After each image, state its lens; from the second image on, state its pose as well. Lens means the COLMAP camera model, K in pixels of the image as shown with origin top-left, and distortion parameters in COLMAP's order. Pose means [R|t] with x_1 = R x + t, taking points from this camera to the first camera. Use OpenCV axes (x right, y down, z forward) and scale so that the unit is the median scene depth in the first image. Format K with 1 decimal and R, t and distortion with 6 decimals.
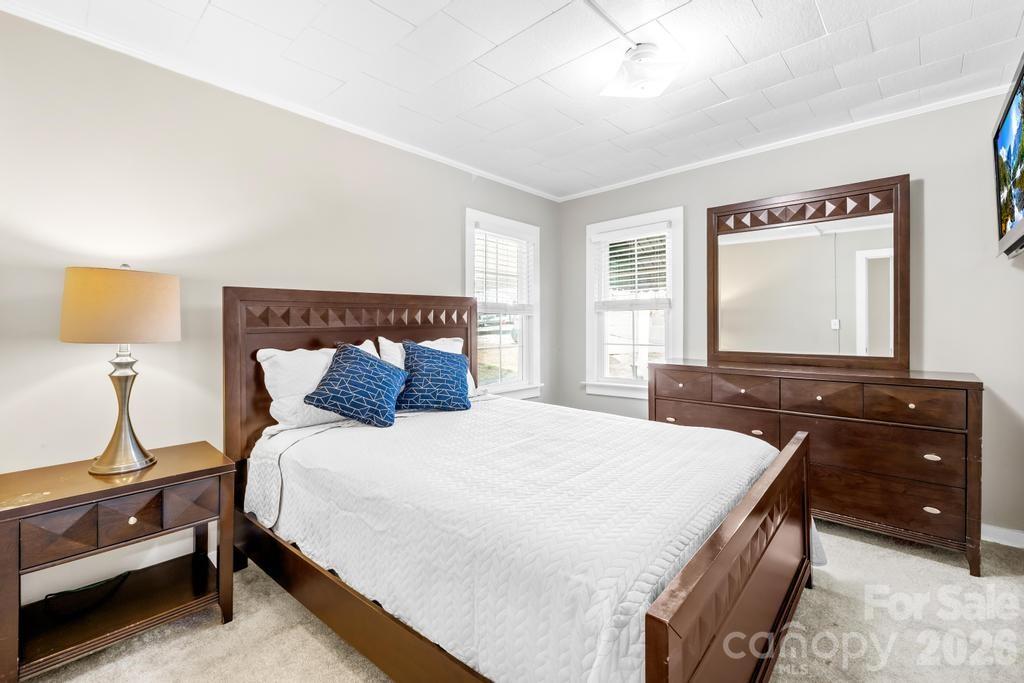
lens RADIAL K [[448.1, 0, 507.1], [0, 448.1, 337.3], [0, 0, 1]] dist [-0.002616, -0.000481]
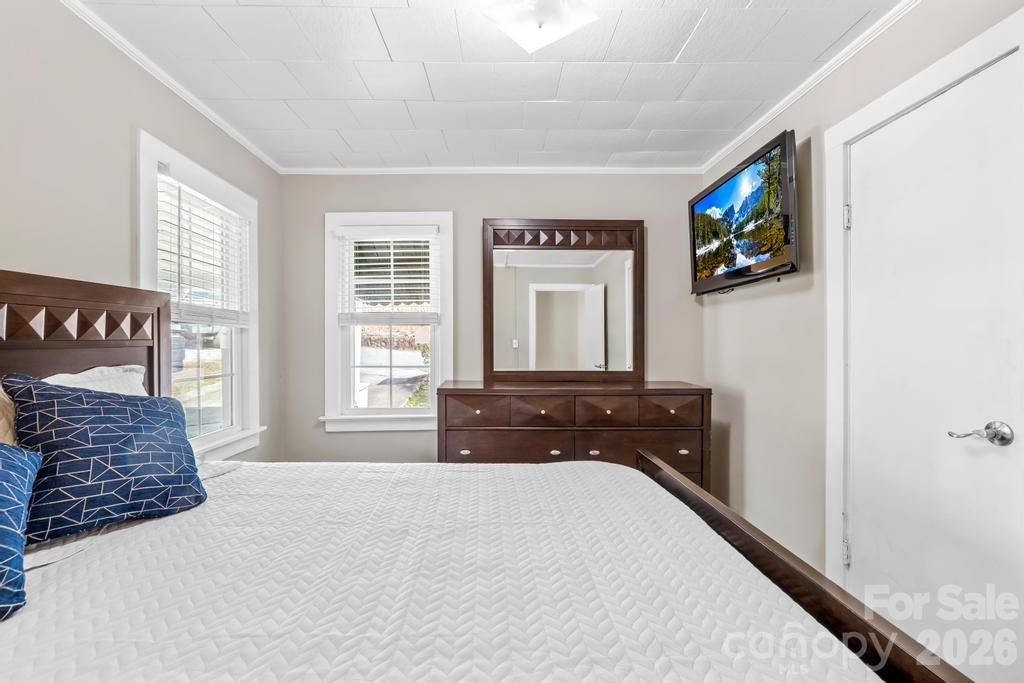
lens RADIAL K [[448.1, 0, 541.1], [0, 448.1, 350.5], [0, 0, 1]] dist [-0.002616, -0.000481]
pose [[0.714928, -0.006679, 0.699167, -0.124938], [0.015153, 0.999868, -0.005943, -0.005732], [-0.699034, 0.014844, 0.714934, 0.261448]]
